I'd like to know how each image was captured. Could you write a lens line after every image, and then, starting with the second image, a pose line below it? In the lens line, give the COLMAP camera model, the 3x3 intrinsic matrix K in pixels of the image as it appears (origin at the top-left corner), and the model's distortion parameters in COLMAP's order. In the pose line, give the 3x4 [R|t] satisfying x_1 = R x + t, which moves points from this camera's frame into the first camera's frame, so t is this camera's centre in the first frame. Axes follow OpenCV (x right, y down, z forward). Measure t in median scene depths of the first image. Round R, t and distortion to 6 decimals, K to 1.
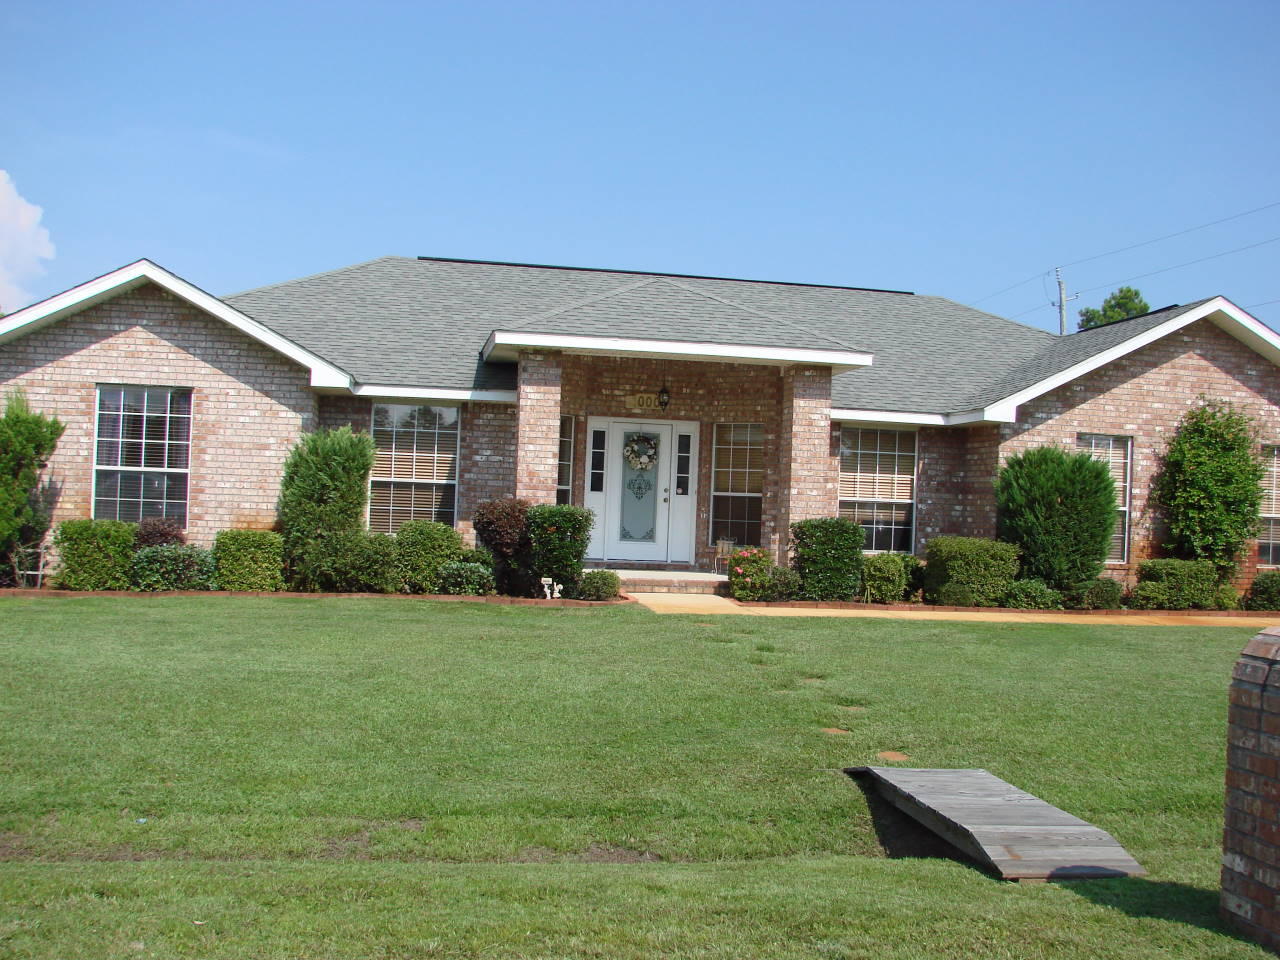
lens RADIAL K [[1381.1, 0, 648.8], [0, 1381.1, 505.0], [0, 0, 1]] dist [-0.212635, 0.261635]
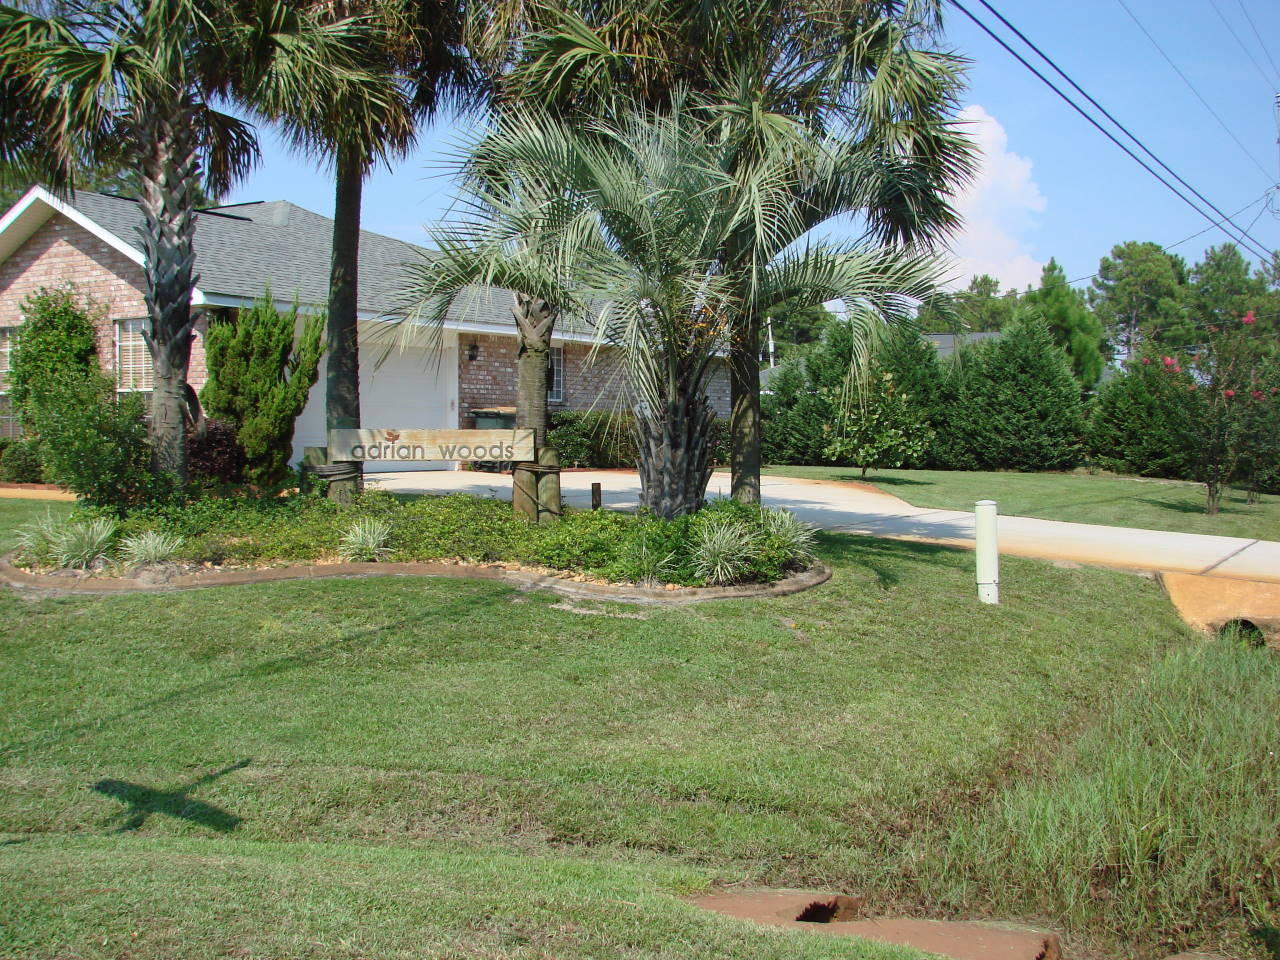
lens RADIAL K [[1381.1, 0, 648.8], [0, 1381.1, 505.0], [0, 0, 1]] dist [-0.212635, 0.261635]
pose [[0.755792, 0.001918, -0.654810, 1.612747], [0.027162, 0.999043, 0.034276, 0.079024], [0.654249, -0.043692, 0.755016, 0.565118]]
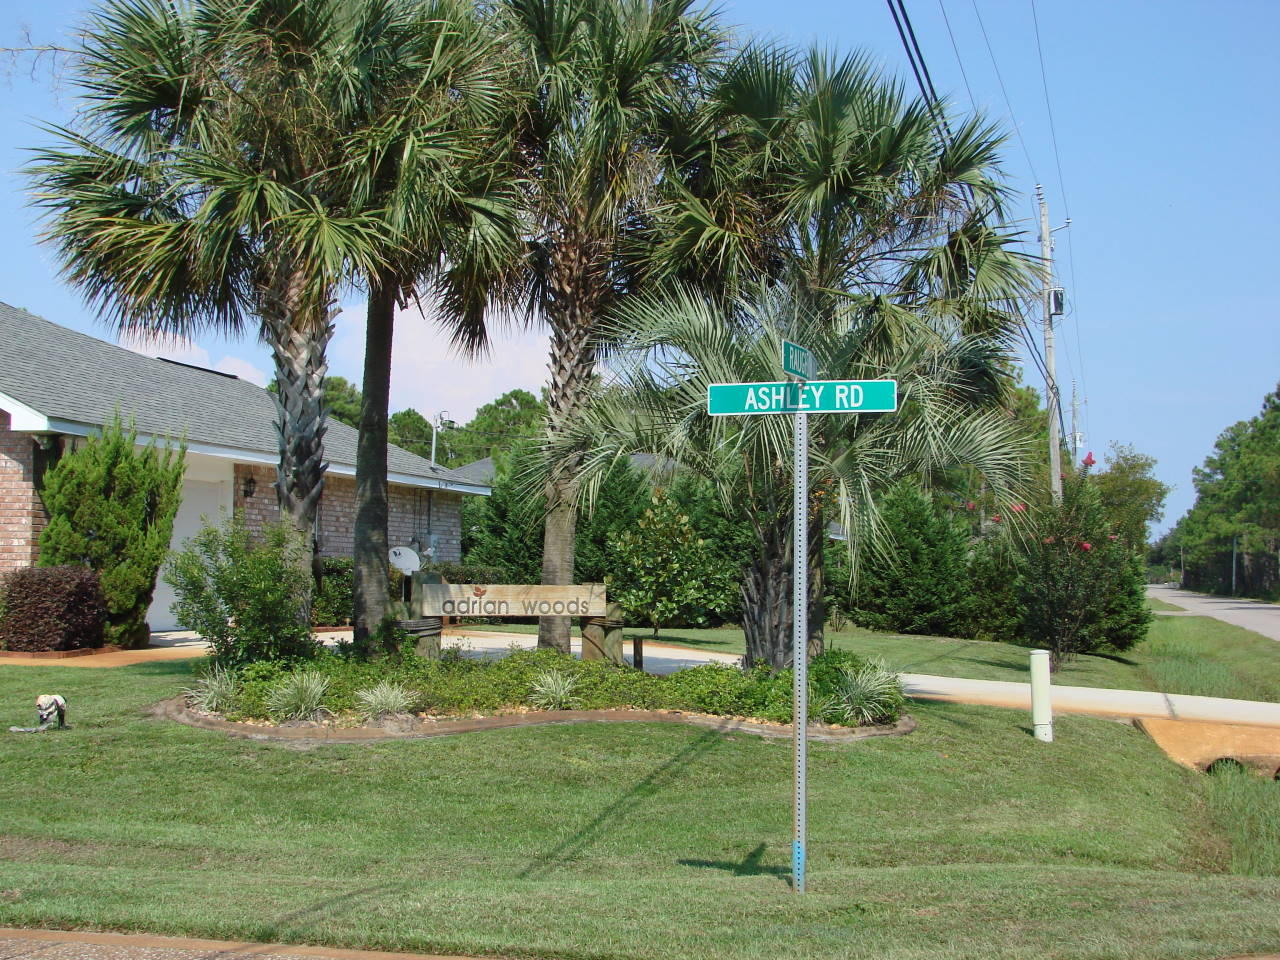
lens RADIAL K [[1984.8, 0, 641.3], [0, 1984.8, 530.1], [0, 0, 1]] dist [-0.030058, 0.092297]
pose [[0.918344, -0.039102, -0.393848, 1.530833], [0.028013, 0.999034, -0.033868, 0.069593], [0.394791, 0.020069, 0.918552, 0.103275]]
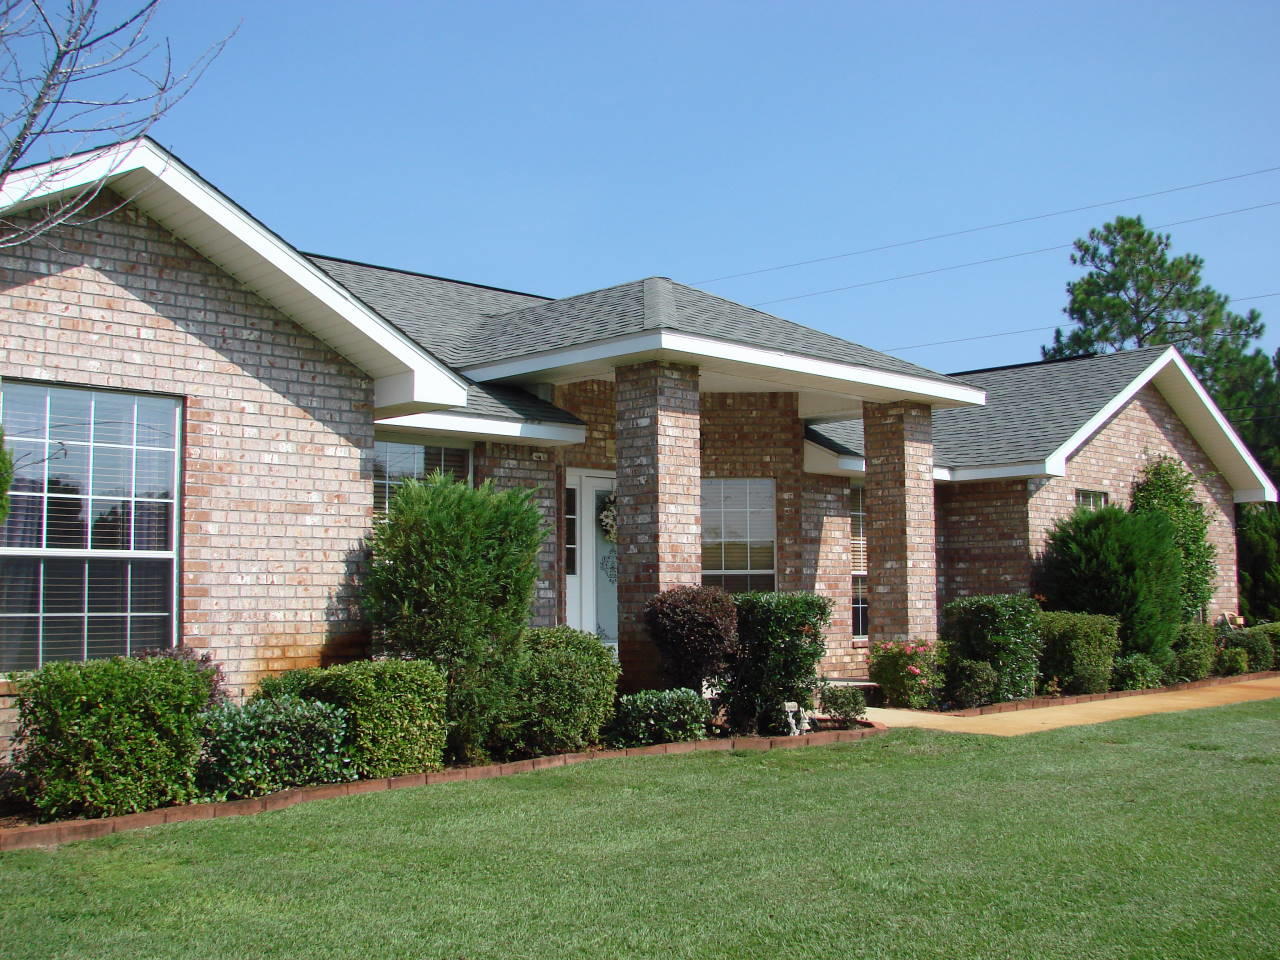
lens RADIAL K [[1420.9, 0, 647.9], [0, 1420.9, 505.0], [0, 0, 1]] dist [-0.198627, 0.269823]
pose [[0.822827, -0.005395, 0.568267, -0.485279], [0.037426, 0.998299, -0.044714, -0.013330], [-0.567059, 0.058060, 0.821629, 0.444050]]
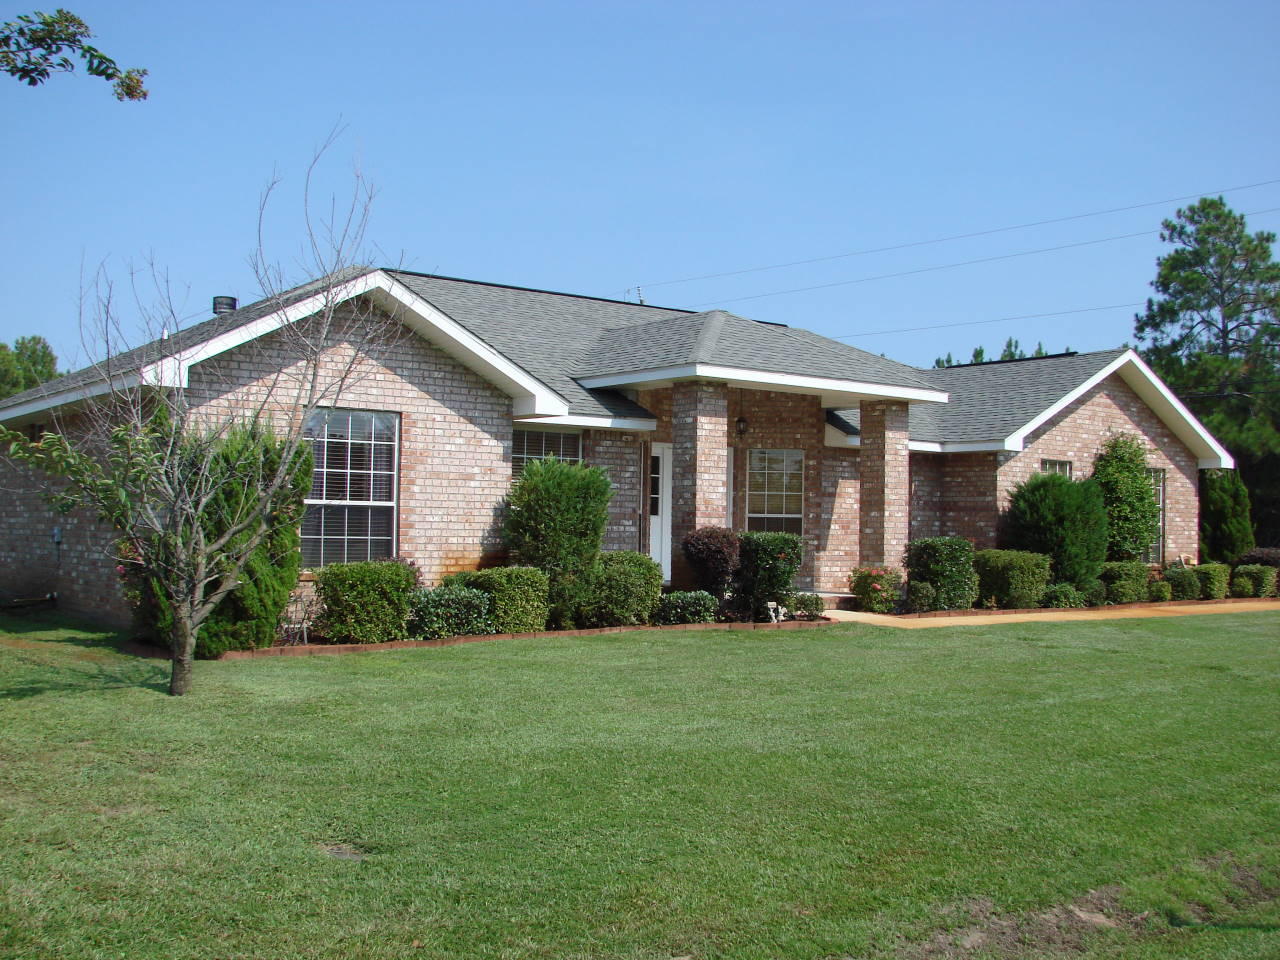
lens RADIAL K [[1381.1, 0, 648.8], [0, 1381.1, 505.0], [0, 0, 1]] dist [-0.212635, 0.261635]
pose [[0.888426, -0.015620, 0.458753, -0.598289], [0.015949, 0.999868, 0.003157, -0.024281], [-0.458742, 0.004512, 0.888558, 0.102652]]
